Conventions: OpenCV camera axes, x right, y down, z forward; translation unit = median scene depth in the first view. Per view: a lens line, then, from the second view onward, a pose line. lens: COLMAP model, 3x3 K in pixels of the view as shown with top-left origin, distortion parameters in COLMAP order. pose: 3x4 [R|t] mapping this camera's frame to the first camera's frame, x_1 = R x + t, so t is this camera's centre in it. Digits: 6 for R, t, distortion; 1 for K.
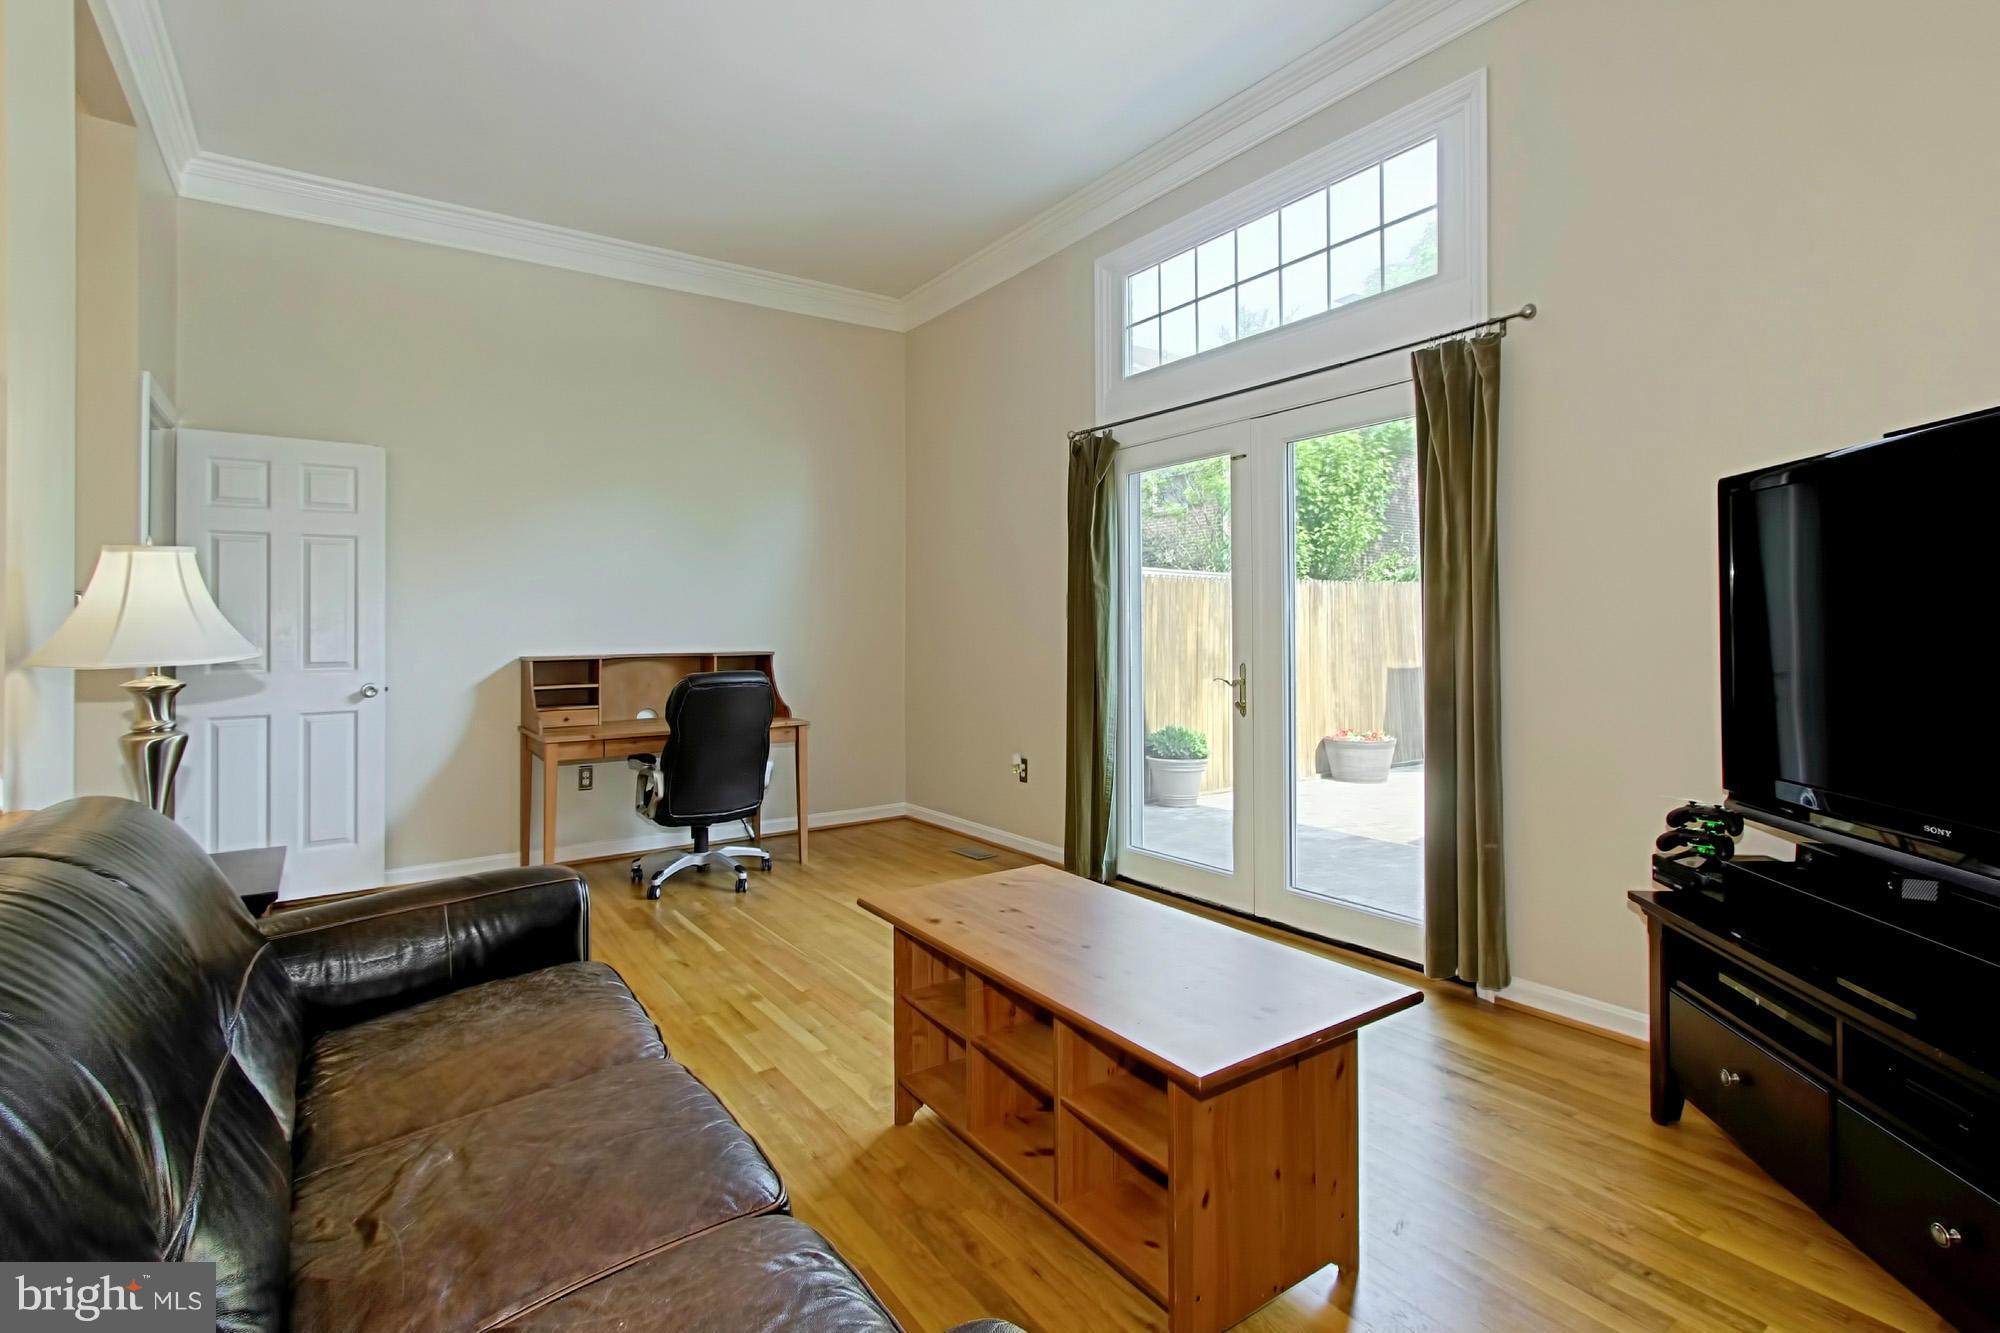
lens RADIAL K [[964.8, 0, 988.7], [0, 964.8, 626.4], [0, 0, 1]] dist [-0.001239, -0.000448]
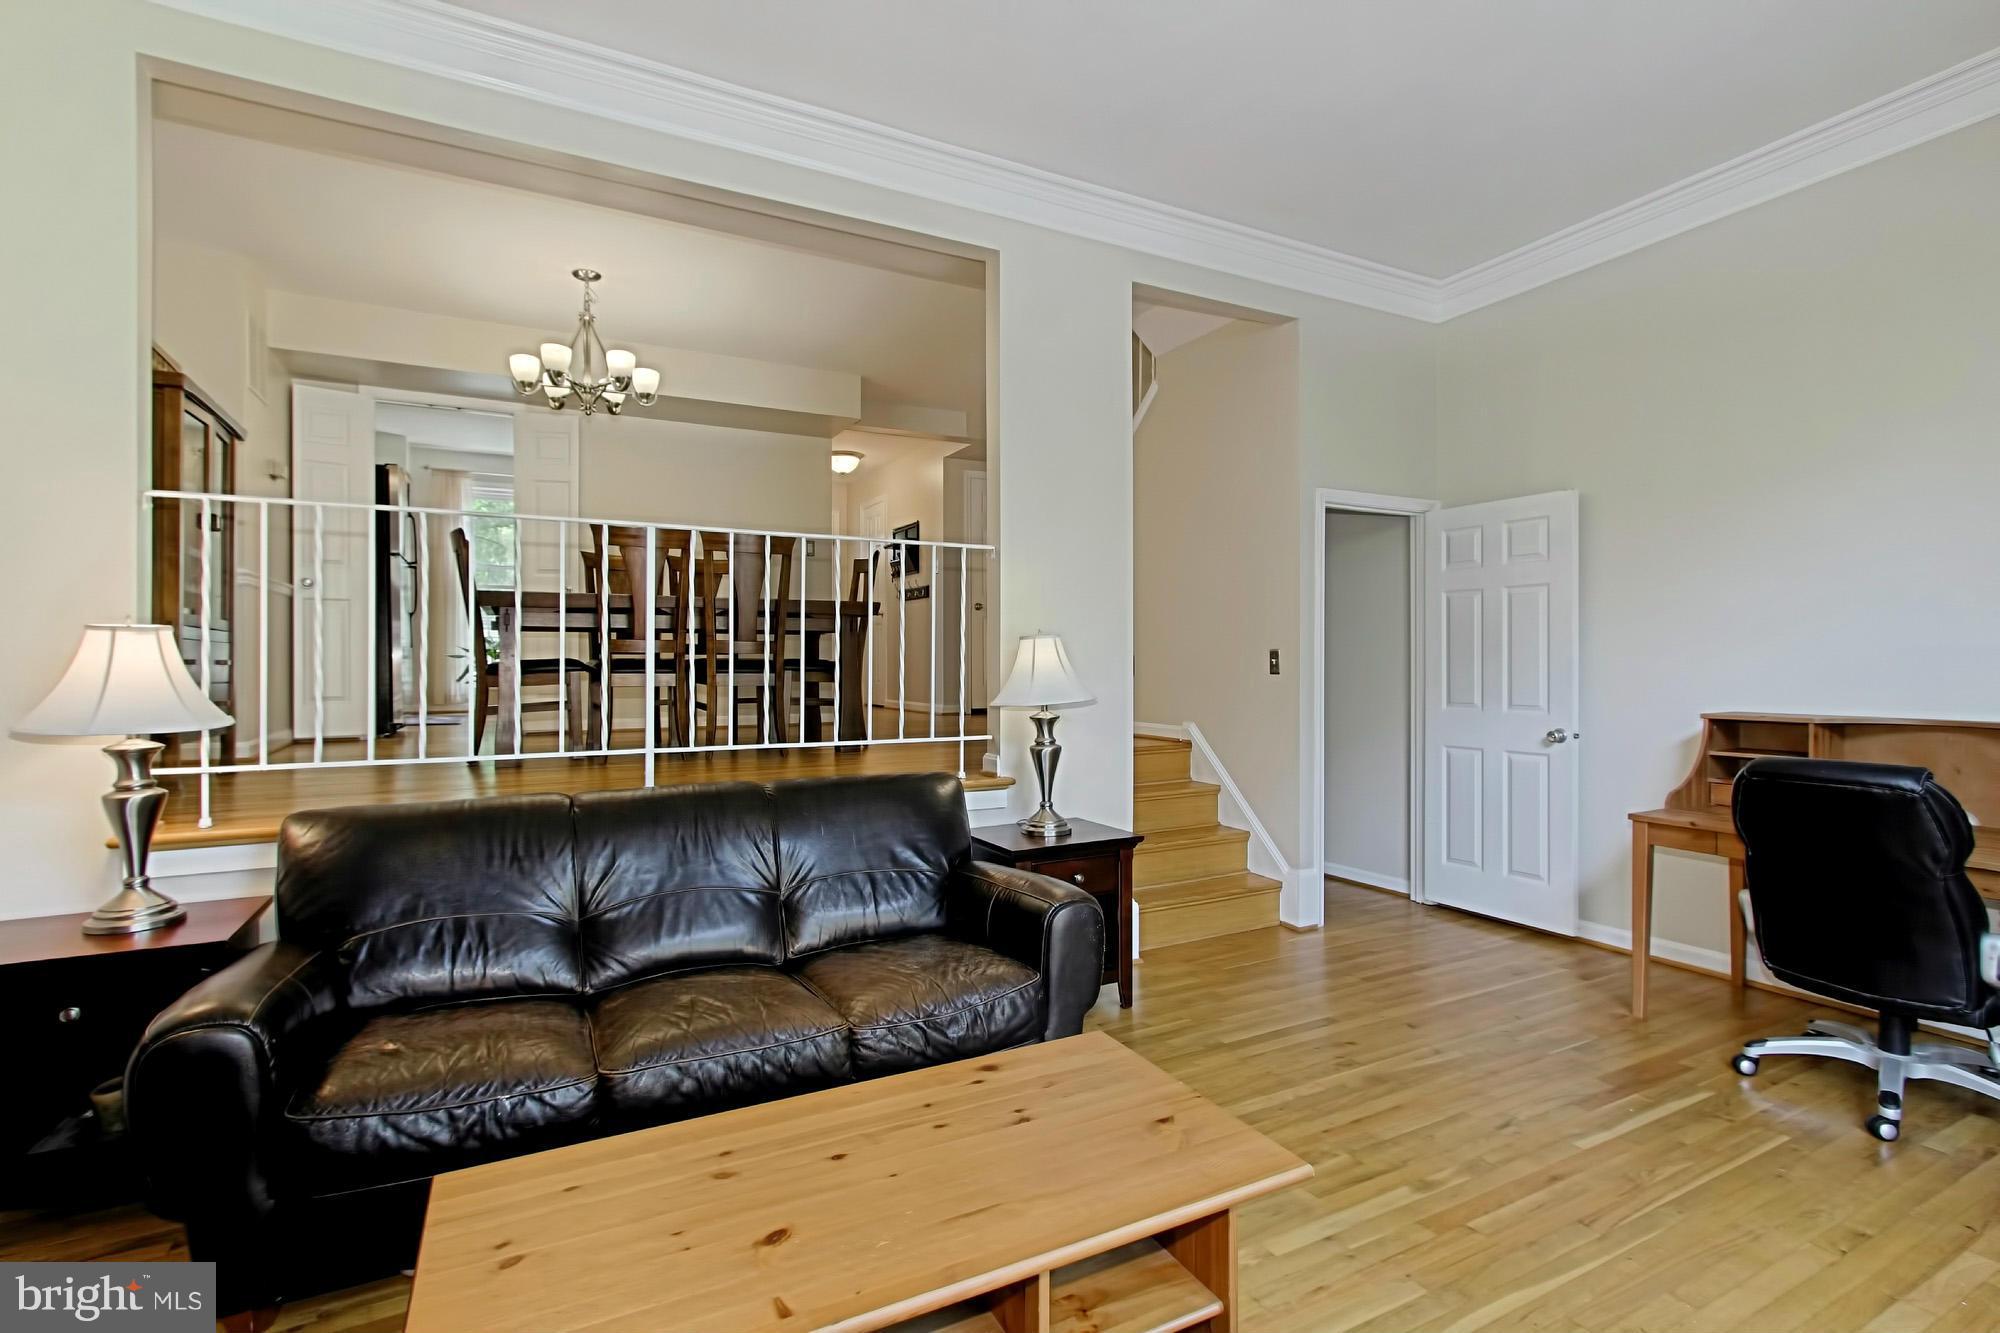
lens RADIAL K [[874.1, 0, 1029.3], [0, 874.1, 672.0], [0, 0, 1]] dist [-0.003059, -0.000282]
pose [[-0.143998, 0.009938, -0.989528, 0.447805], [0.012627, 0.999887, 0.008204, -0.018549], [0.989497, -0.011313, -0.144107, 0.783306]]
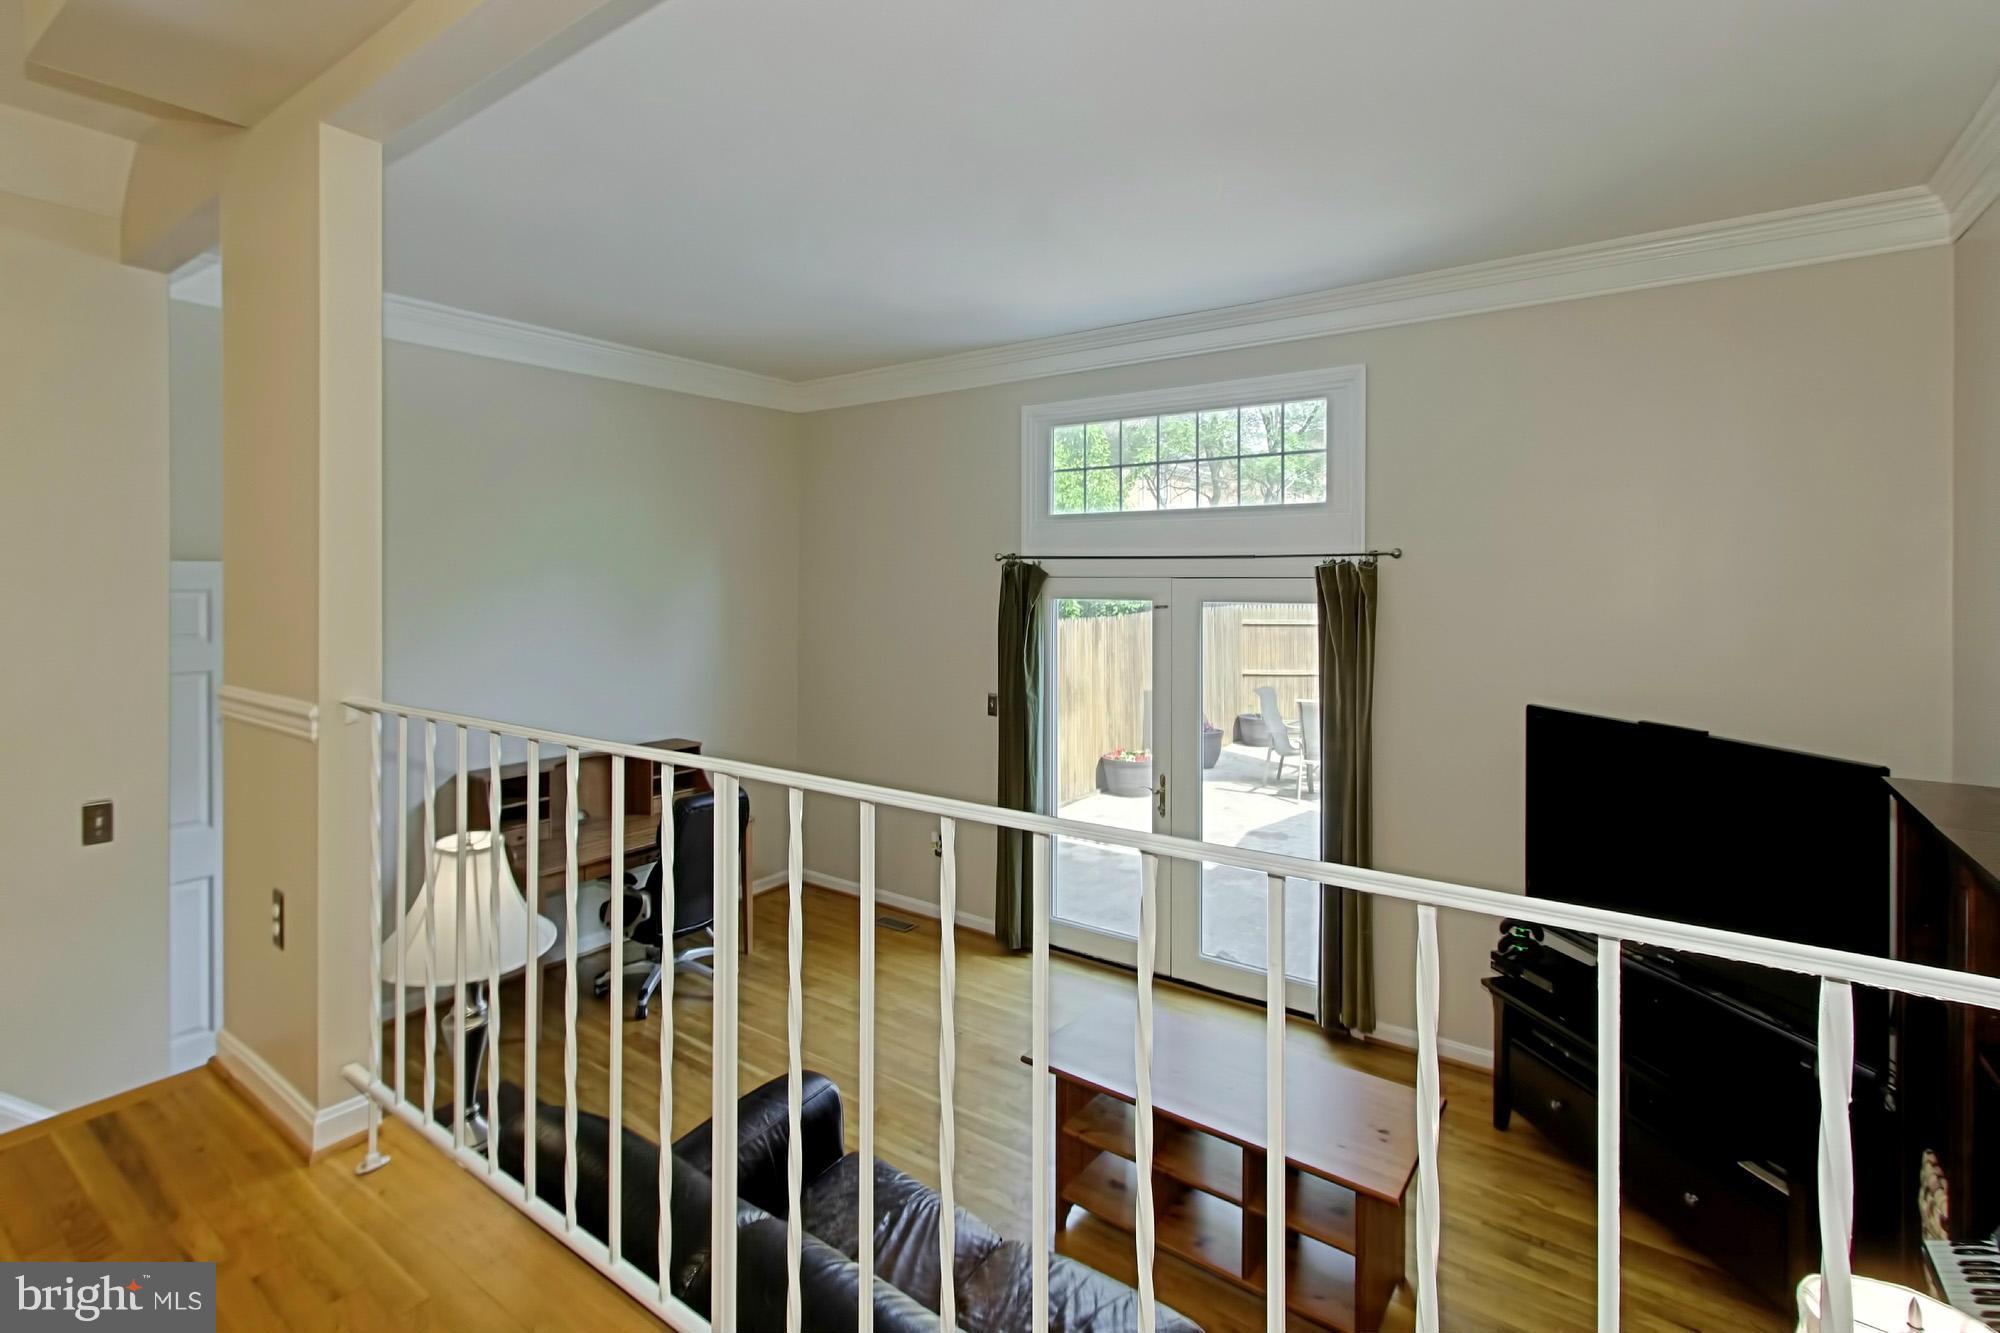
lens RADIAL K [[971.0, 0, 1024.2], [0, 971.0, 589.1], [0, 0, 1]] dist [0.004338, 0.000738]
pose [[0.936562, 0.027193, 0.349444, -0.401252], [-0.030174, 0.999540, 0.003087, -0.228422], [-0.349200, -0.013435, 0.936952, -0.135037]]
